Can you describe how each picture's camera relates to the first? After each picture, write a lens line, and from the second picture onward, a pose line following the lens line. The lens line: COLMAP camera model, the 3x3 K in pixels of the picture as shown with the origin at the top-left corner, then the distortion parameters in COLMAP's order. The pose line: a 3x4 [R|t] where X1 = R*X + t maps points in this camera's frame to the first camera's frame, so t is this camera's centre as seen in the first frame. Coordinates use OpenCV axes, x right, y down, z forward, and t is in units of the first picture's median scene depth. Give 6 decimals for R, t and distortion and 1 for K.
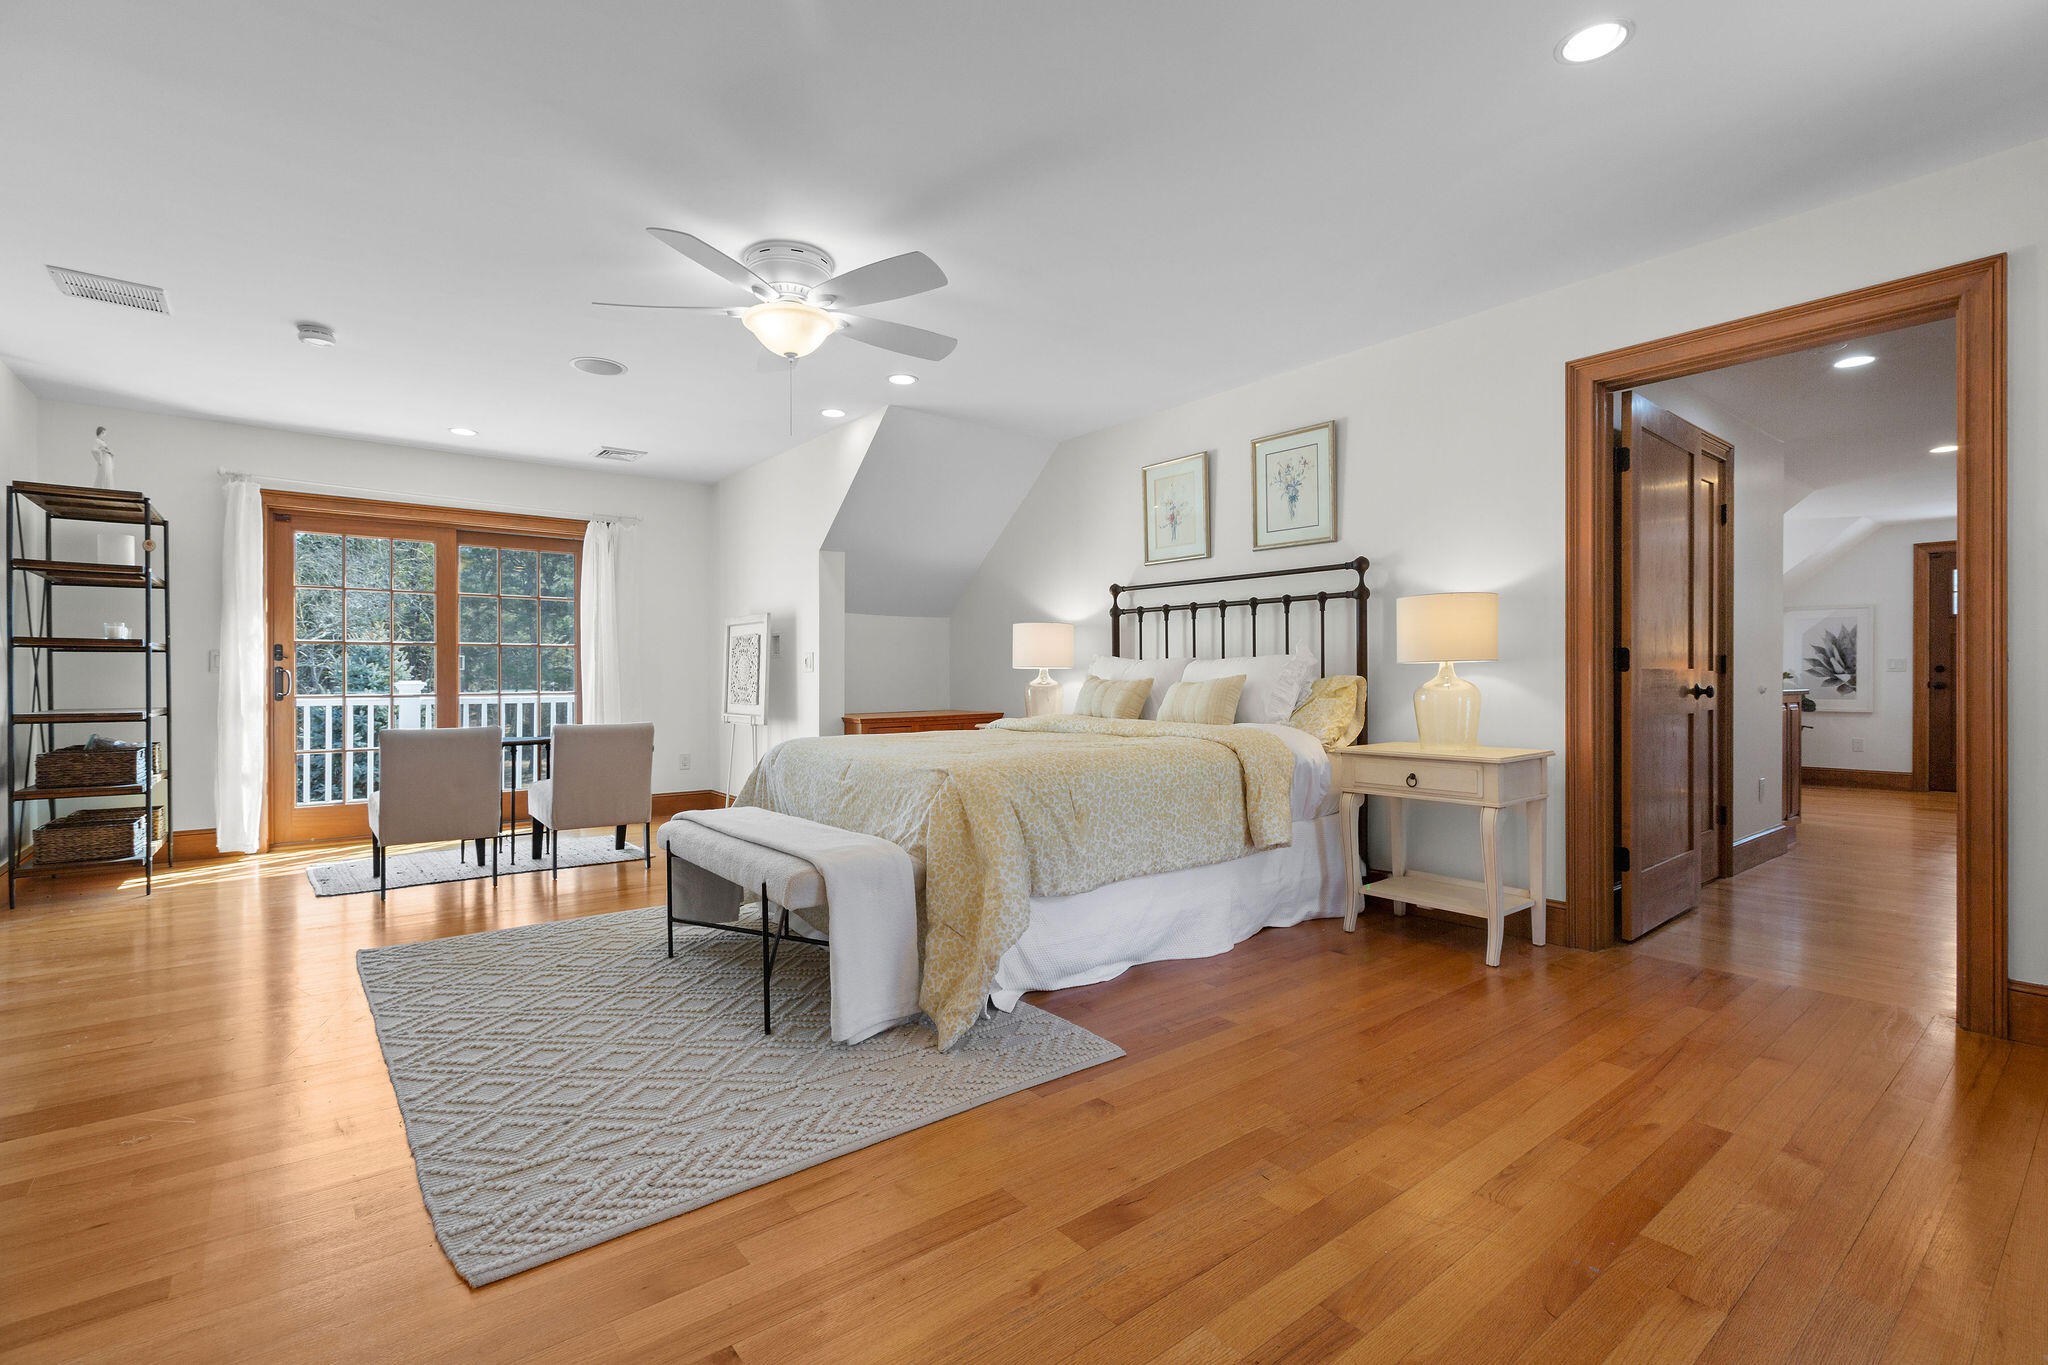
lens RADIAL K [[918.2, 0, 1017.9], [0, 918.2, 680.4], [0, 0, 1]] dist [-0.000378, 0.000109]
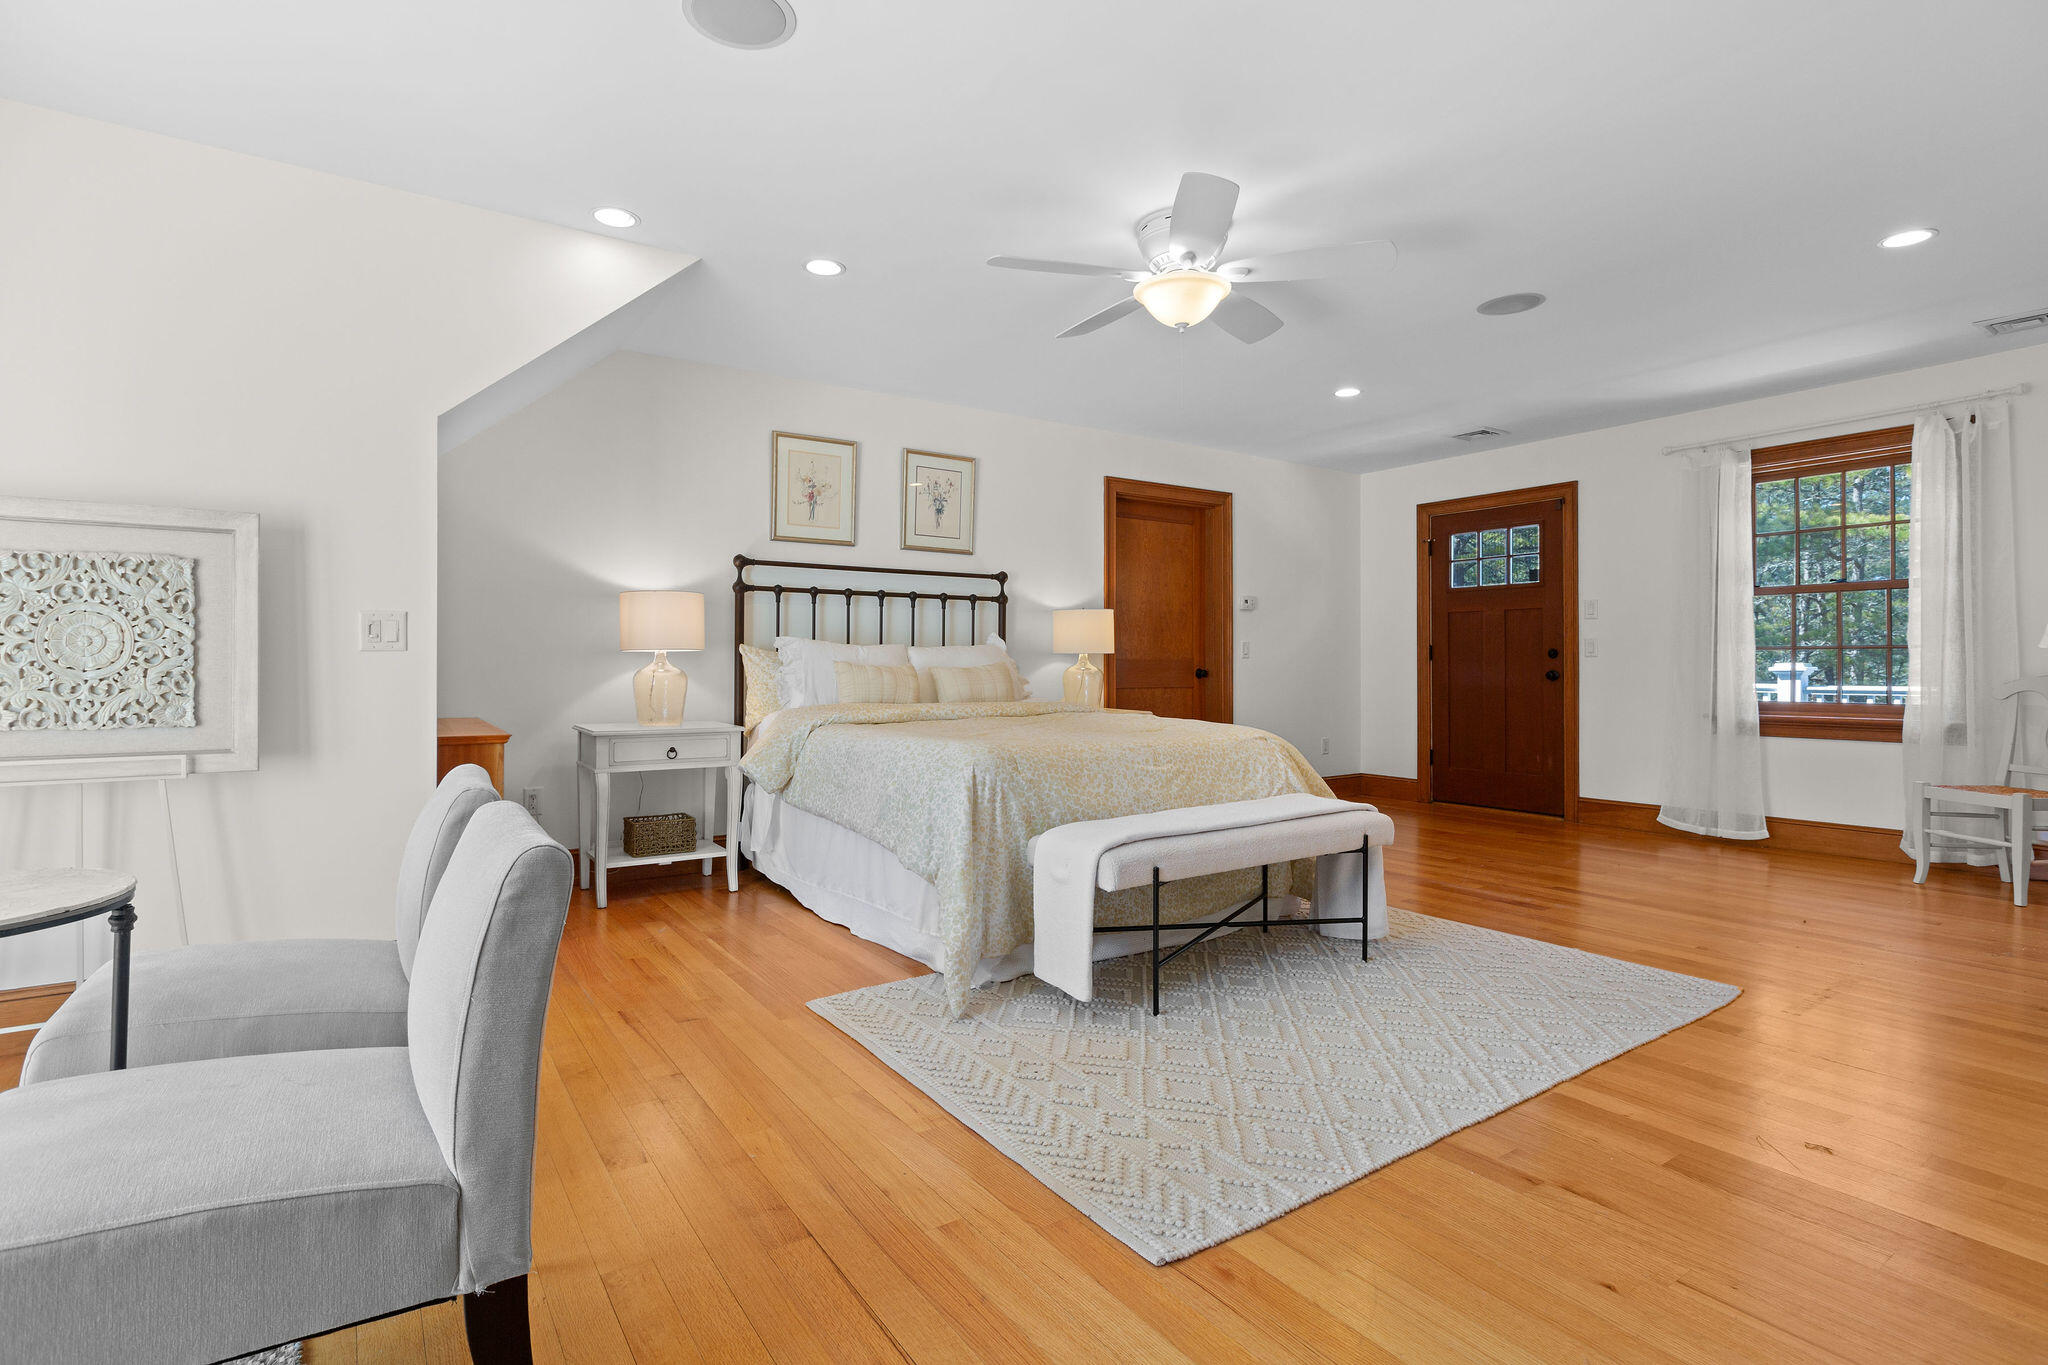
lens RADIAL K [[986.3, 0, 1025.7], [0, 986.3, 661.7], [0, 0, 1]] dist [-0.000164, 0.000019]
pose [[0.068797, 0.002405, 0.997628, -0.953251], [0.005516, 0.999981, -0.002791, -0.001101], [-0.997615, 0.005695, 0.068782, 0.804501]]
